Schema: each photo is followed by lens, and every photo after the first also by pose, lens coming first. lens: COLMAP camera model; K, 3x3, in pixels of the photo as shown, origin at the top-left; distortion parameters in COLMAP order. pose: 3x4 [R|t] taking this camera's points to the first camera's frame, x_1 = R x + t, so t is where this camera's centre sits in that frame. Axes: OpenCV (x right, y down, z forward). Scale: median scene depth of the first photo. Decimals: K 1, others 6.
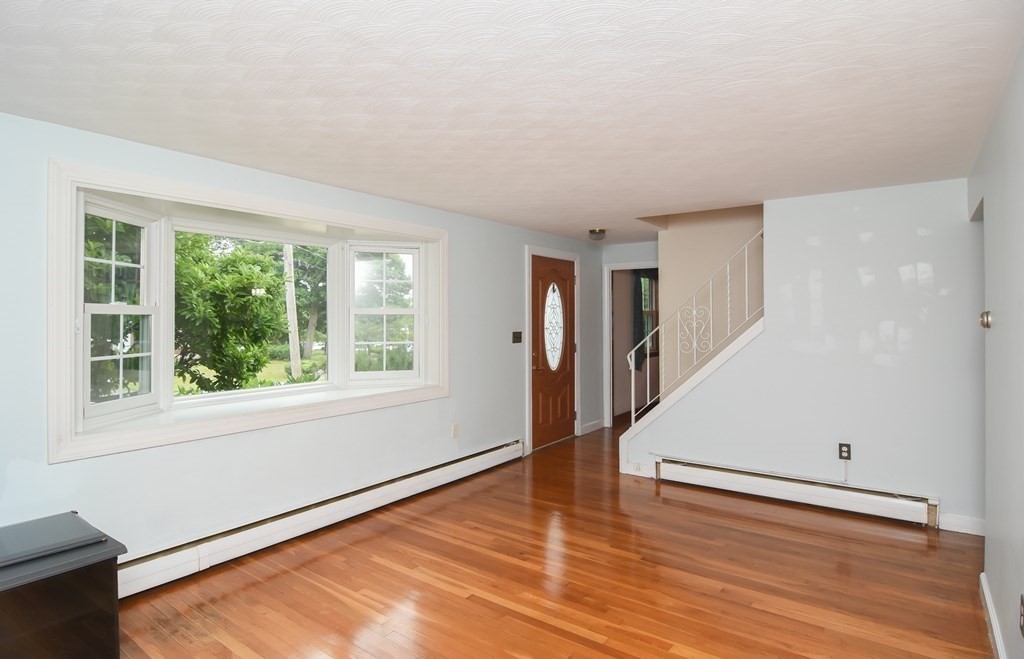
lens RADIAL K [[548.7, 0, 511.6], [0, 548.7, 324.0], [0, 0, 1]] dist [-0.003023, -0.007544]
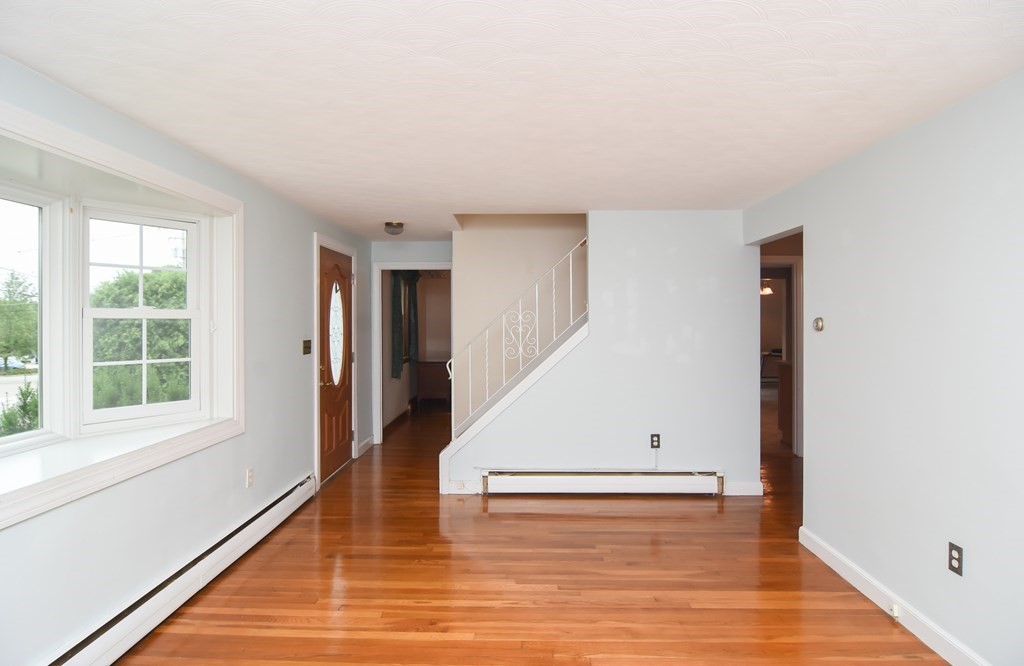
lens RADIAL K [[548.7, 0, 513.6], [0, 548.7, 327.6], [0, 0, 1]] dist [-0.003023, -0.007544]
pose [[0.820594, -0.006701, 0.571472, -0.248236], [0.006813, 0.999975, 0.001943, -0.004722], [-0.571470, 0.002299, 0.820619, 0.214612]]
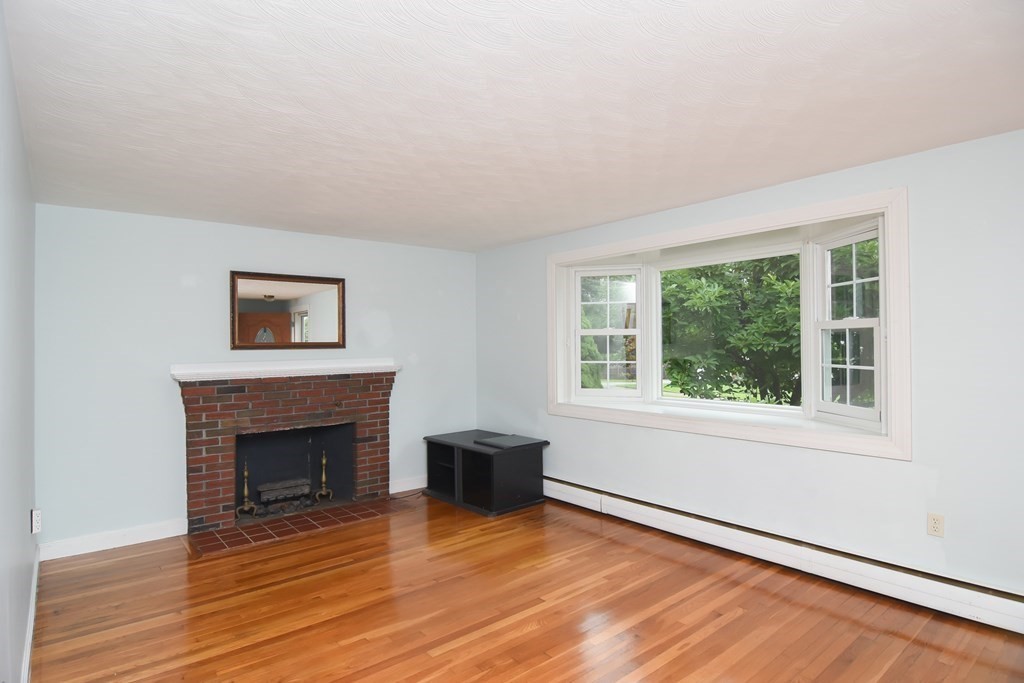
lens RADIAL K [[546.9, 0, 514.4], [0, 546.9, 343.1], [0, 0, 1]] dist [-0.010161, -0.009202]
pose [[-0.246176, -0.006498, -0.969203, 0.602513], [0.000418, 0.999977, -0.006810, 0.006876], [0.969225, -0.002082, -0.246168, 0.761372]]
